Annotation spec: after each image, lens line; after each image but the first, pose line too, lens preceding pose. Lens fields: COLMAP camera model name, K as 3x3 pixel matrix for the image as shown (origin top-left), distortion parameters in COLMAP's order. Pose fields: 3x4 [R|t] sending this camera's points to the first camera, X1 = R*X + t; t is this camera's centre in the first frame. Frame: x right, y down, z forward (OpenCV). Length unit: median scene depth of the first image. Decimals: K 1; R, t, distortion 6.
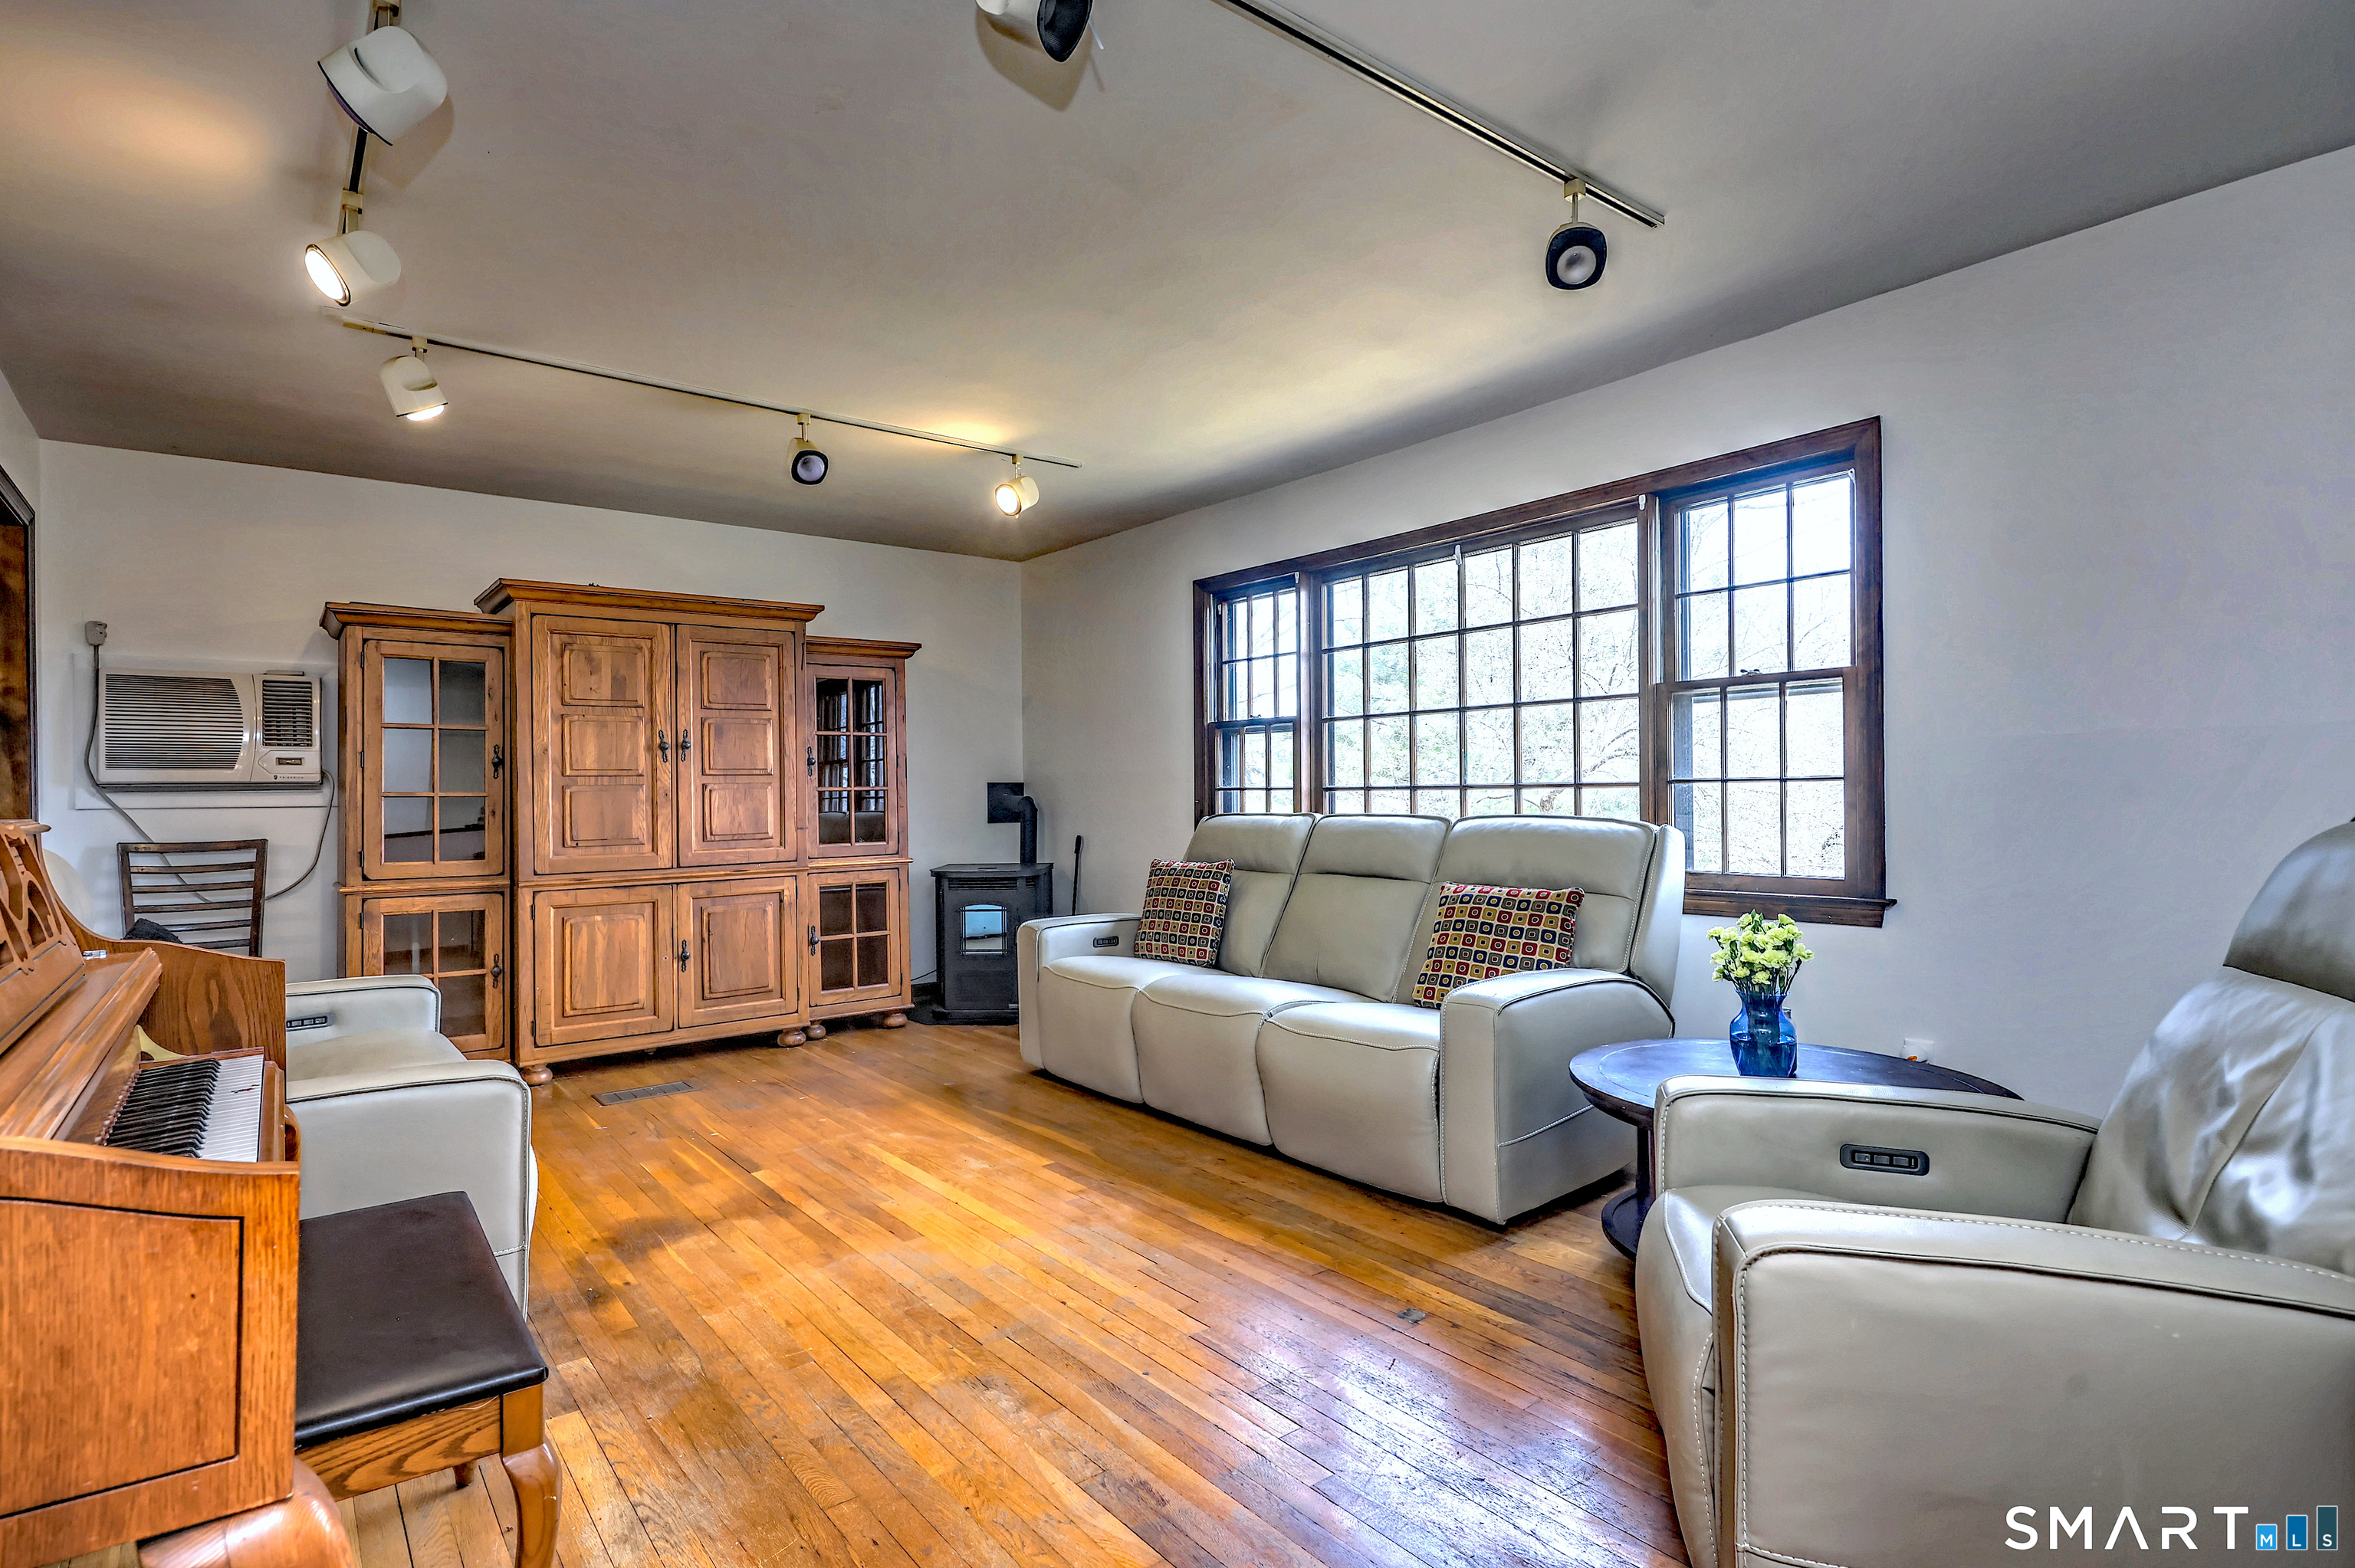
lens RADIAL K [[1167.7, 0, 1164.4], [0, 1167.7, 788.1], [0, 0, 1]] dist [0.003691, -0.000062]
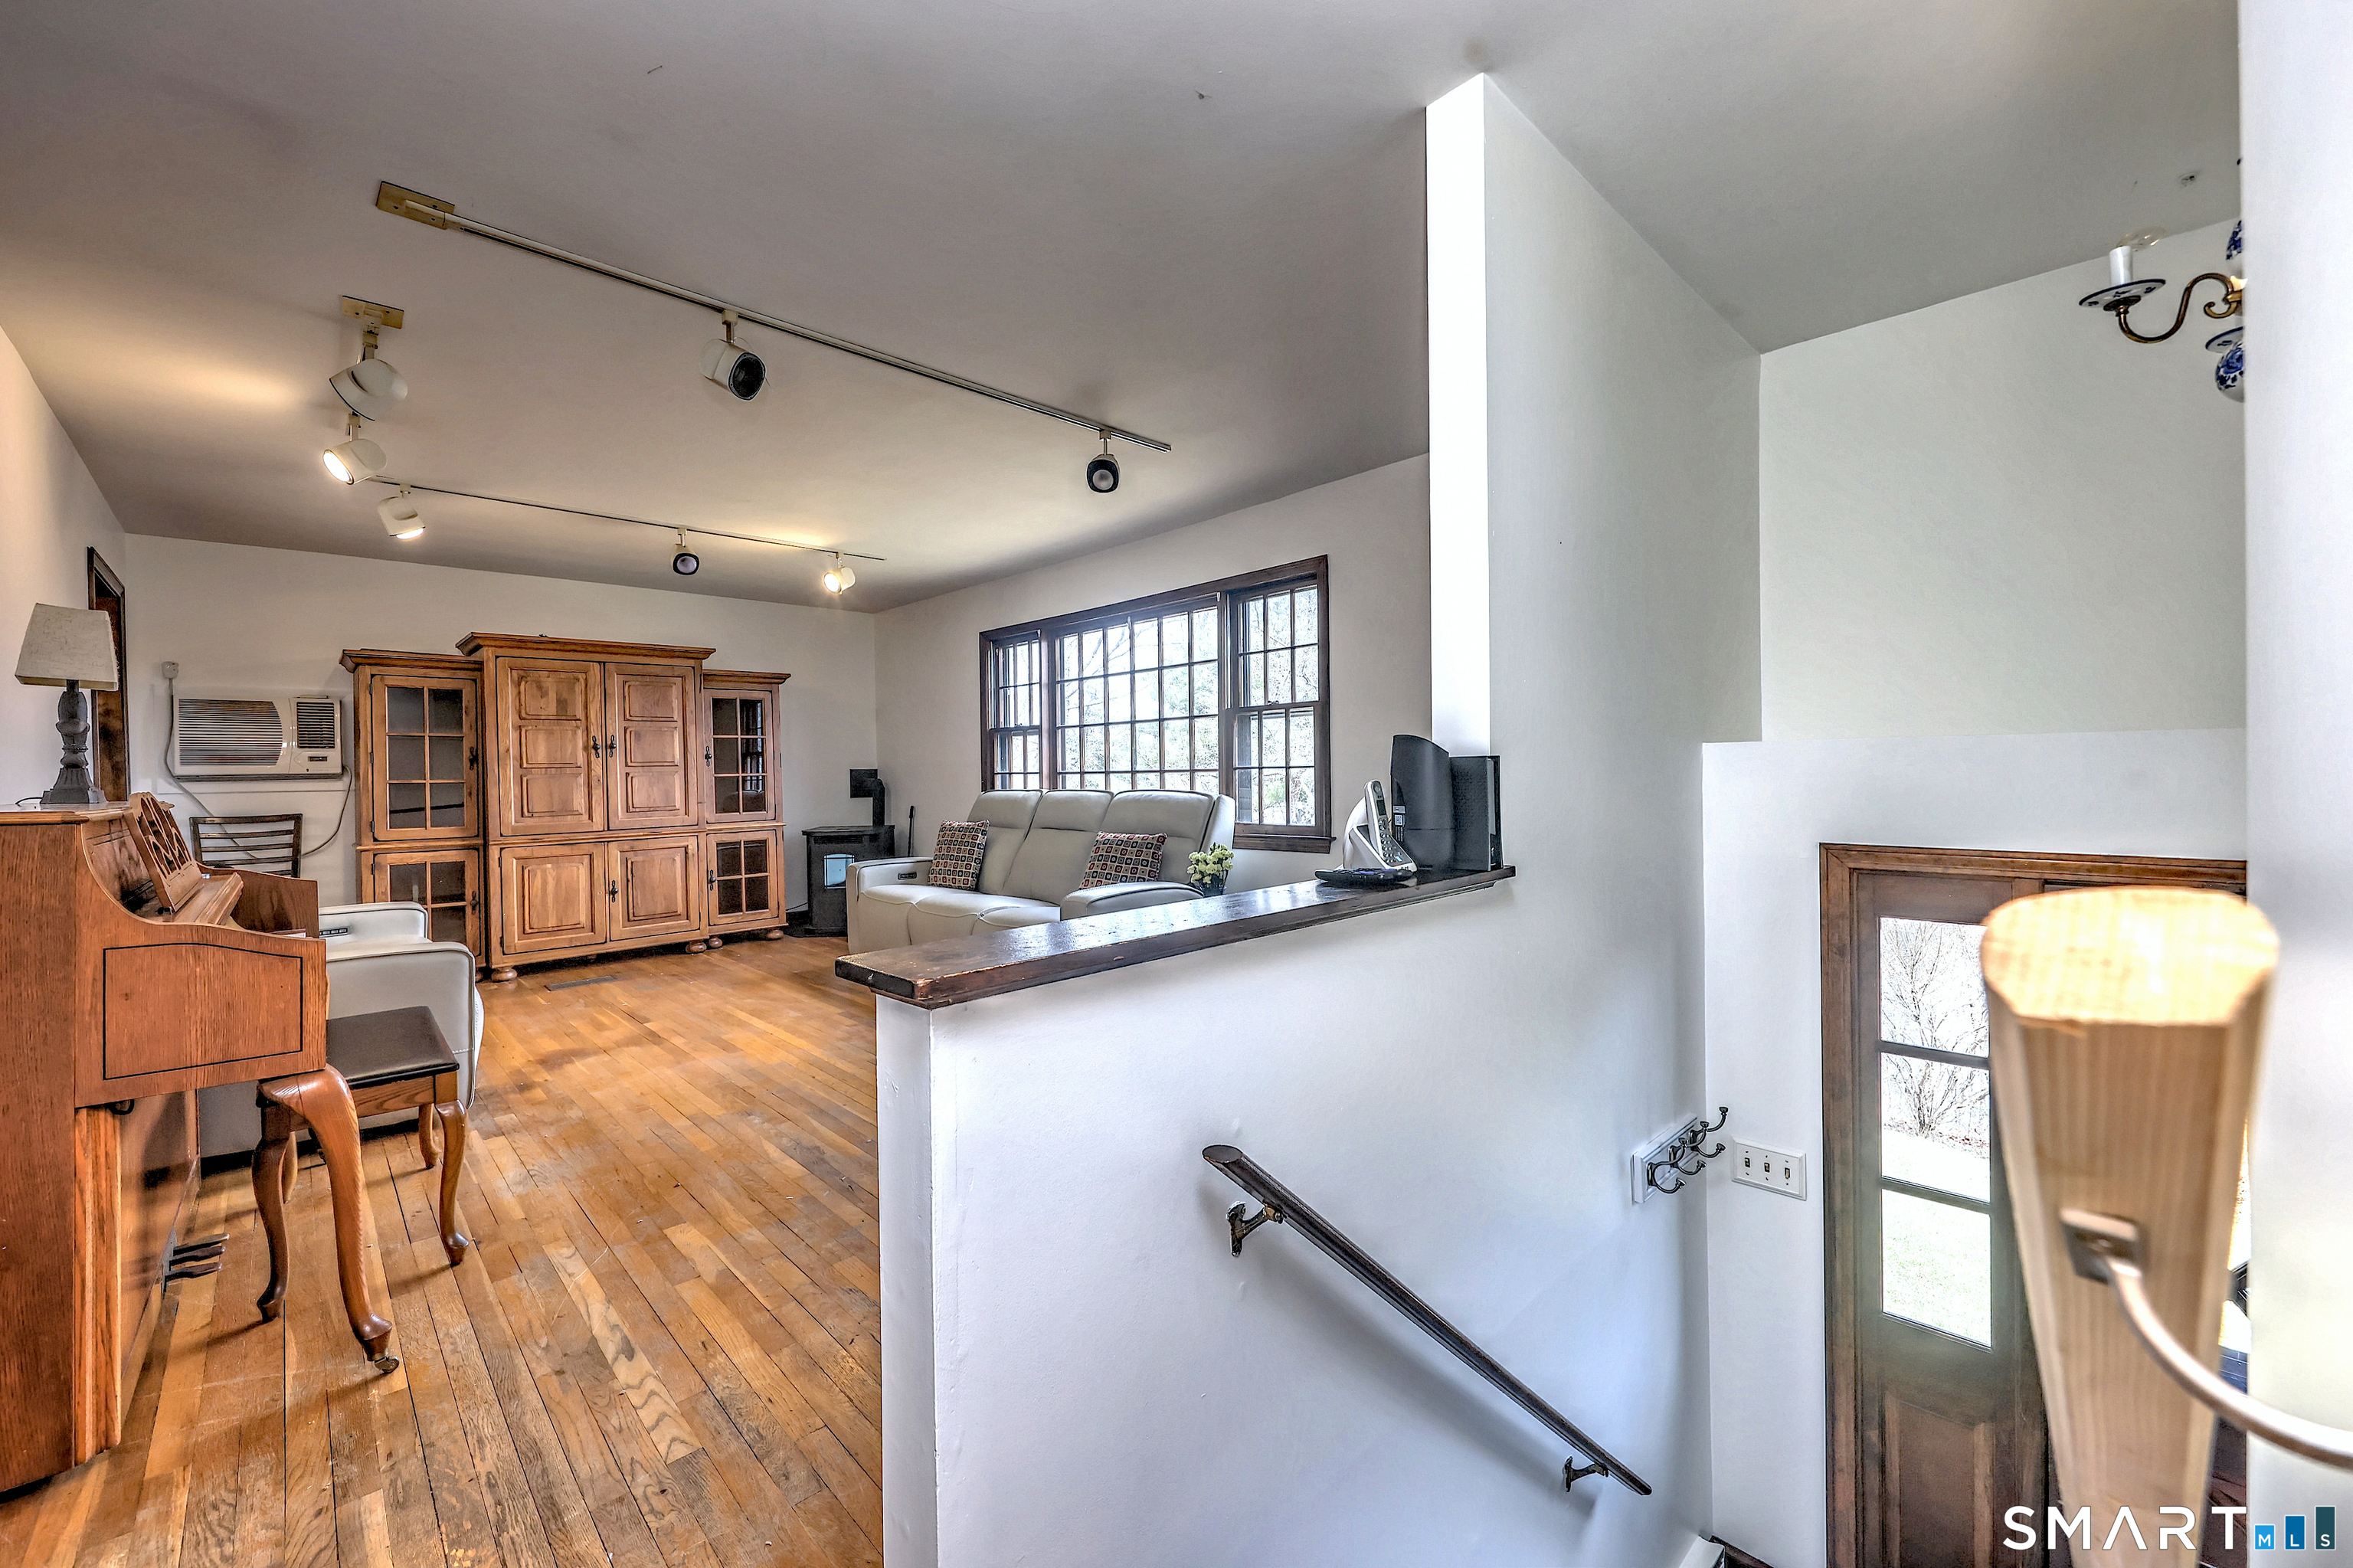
lens RADIAL K [[917.9, 0, 1164.2], [0, 917.9, 780.1], [0, 0, 1]] dist [-0.004146, -0.001150]
pose [[0.994471, -0.007306, 0.104761, 0.171799], [0.005996, 0.999900, 0.012820, -0.005474], [-0.104844, -0.012121, 0.994415, -0.229988]]
